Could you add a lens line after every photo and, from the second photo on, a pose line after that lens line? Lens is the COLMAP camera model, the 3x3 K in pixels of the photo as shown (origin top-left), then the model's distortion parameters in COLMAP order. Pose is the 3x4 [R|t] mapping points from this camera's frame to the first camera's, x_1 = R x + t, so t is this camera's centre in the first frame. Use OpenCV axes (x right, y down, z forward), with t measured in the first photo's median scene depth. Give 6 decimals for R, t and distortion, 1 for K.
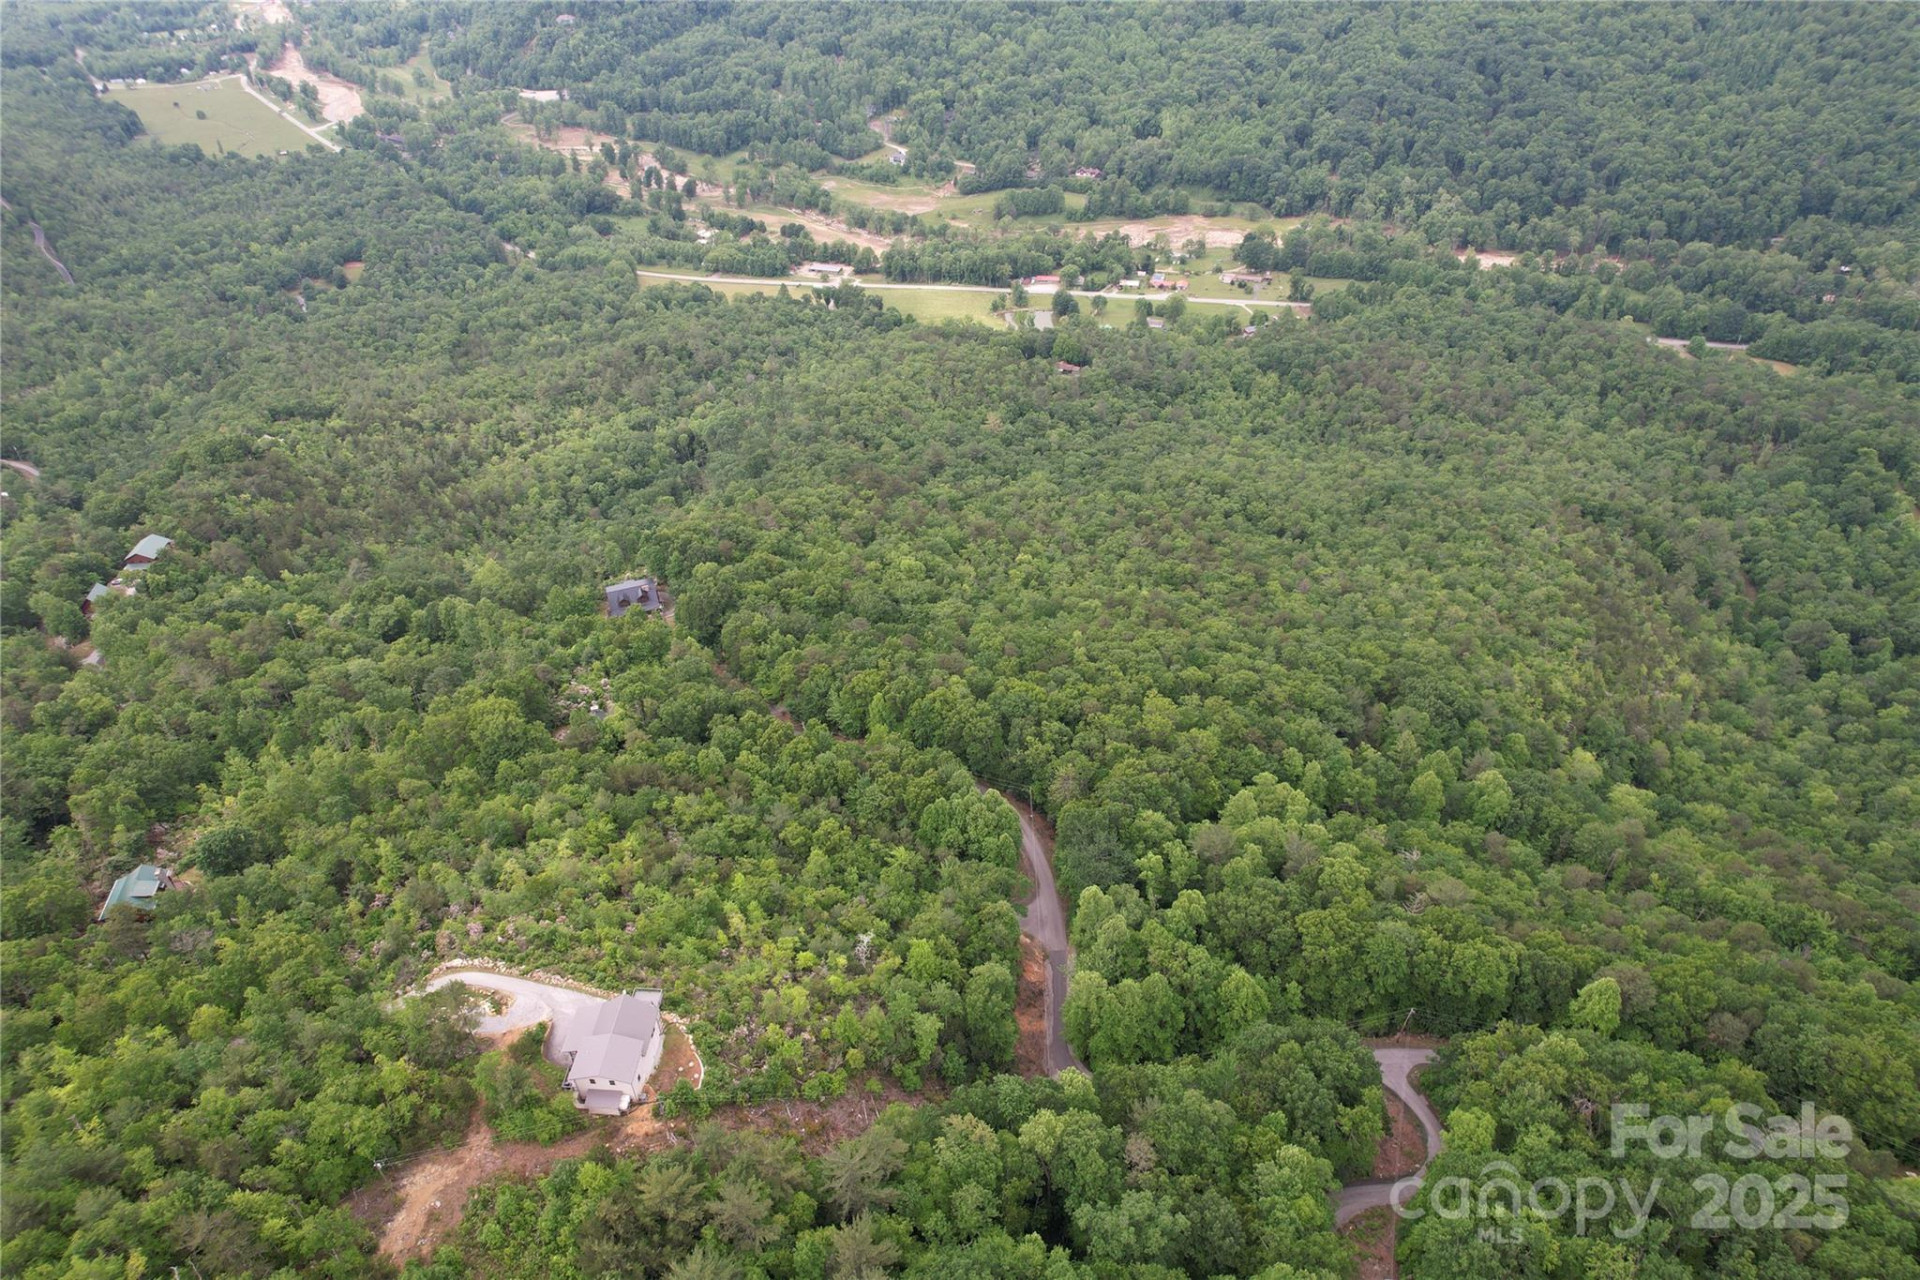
lens RADIAL K [[1228.7, 0, 959.7], [0, 1228.7, 634.6], [0, 0, 1]] dist [-0.085047, 0.080010]
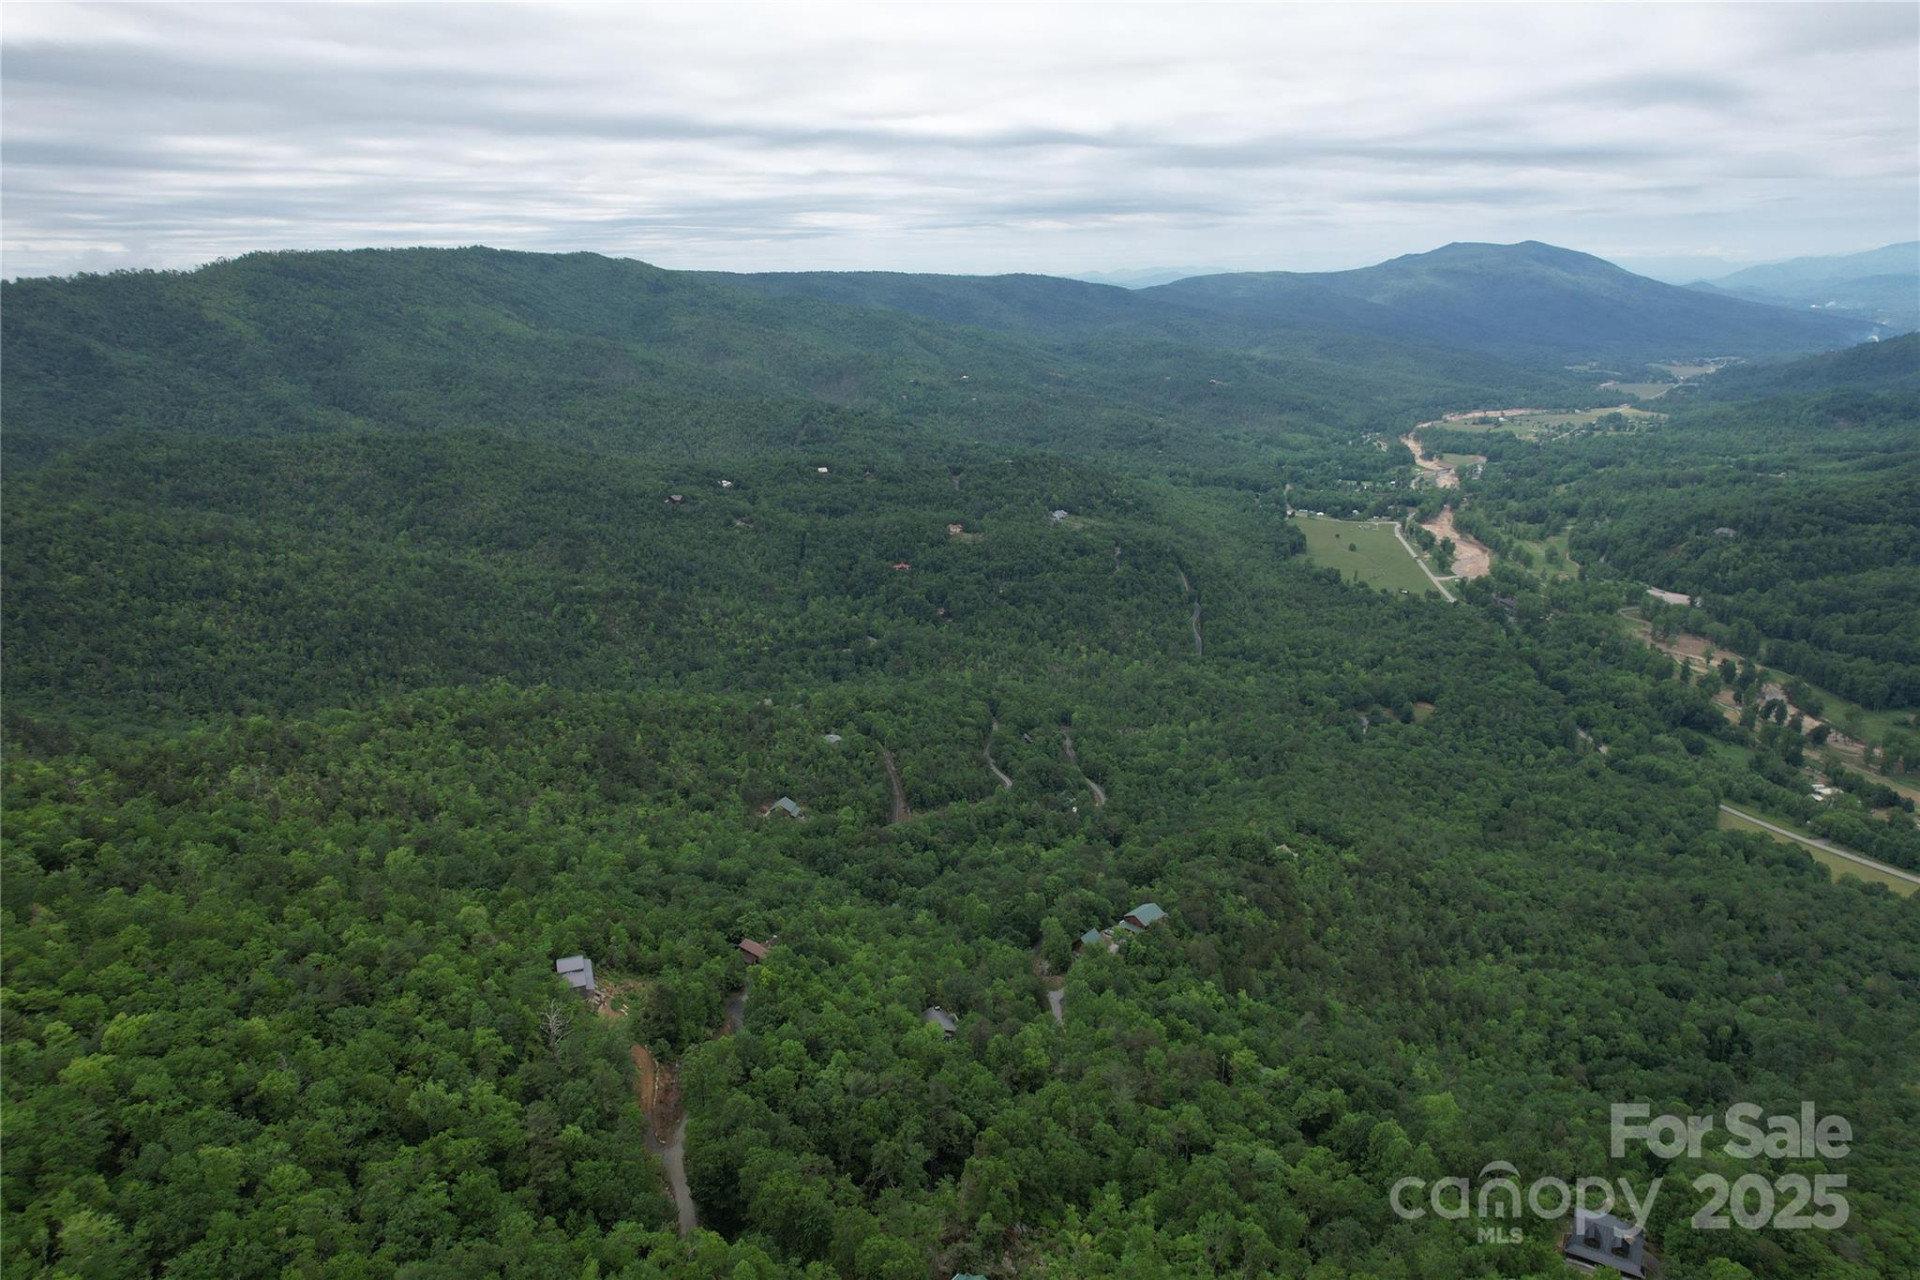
lens RADIAL K [[1228.7, 0, 959.7], [0, 1228.7, 634.6], [0, 0, 1]] dist [-0.085047, 0.080010]
pose [[0.654844, 0.233860, -0.718672, -0.026521], [-0.468827, 0.871542, -0.143584, -0.021099], [0.592774, 0.430958, 0.680363, 0.025960]]
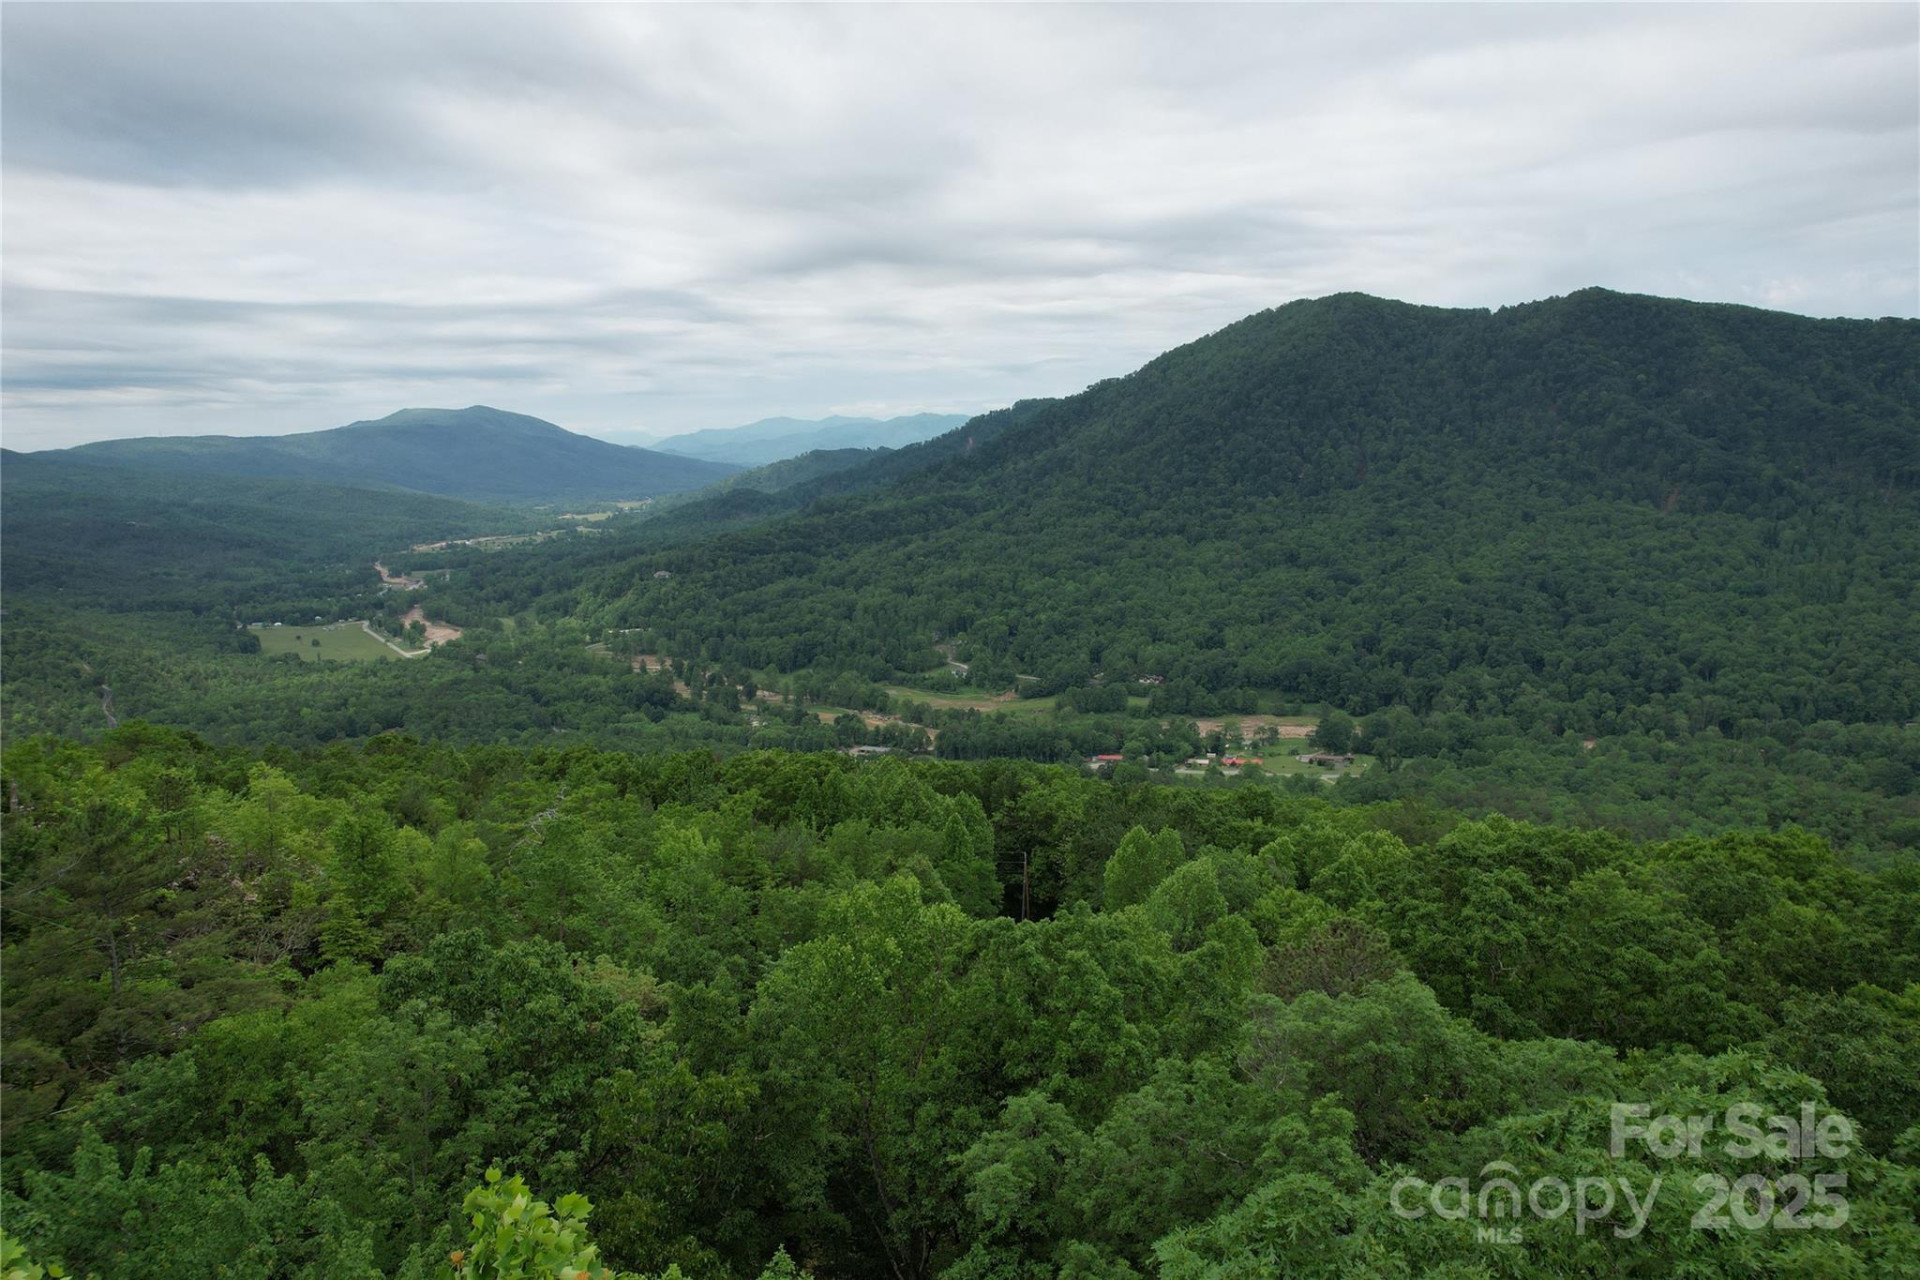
lens RADIAL K [[1226.2, 0, 960.2], [0, 1226.2, 632.3], [0, 0, 1]] dist [-0.073087, 0.066897]
pose [[0.997840, 0.013691, -0.064253, 0.014277], [-0.042882, 0.876688, -0.479144, 0.067218], [0.049770, 0.480864, 0.875381, 0.111382]]
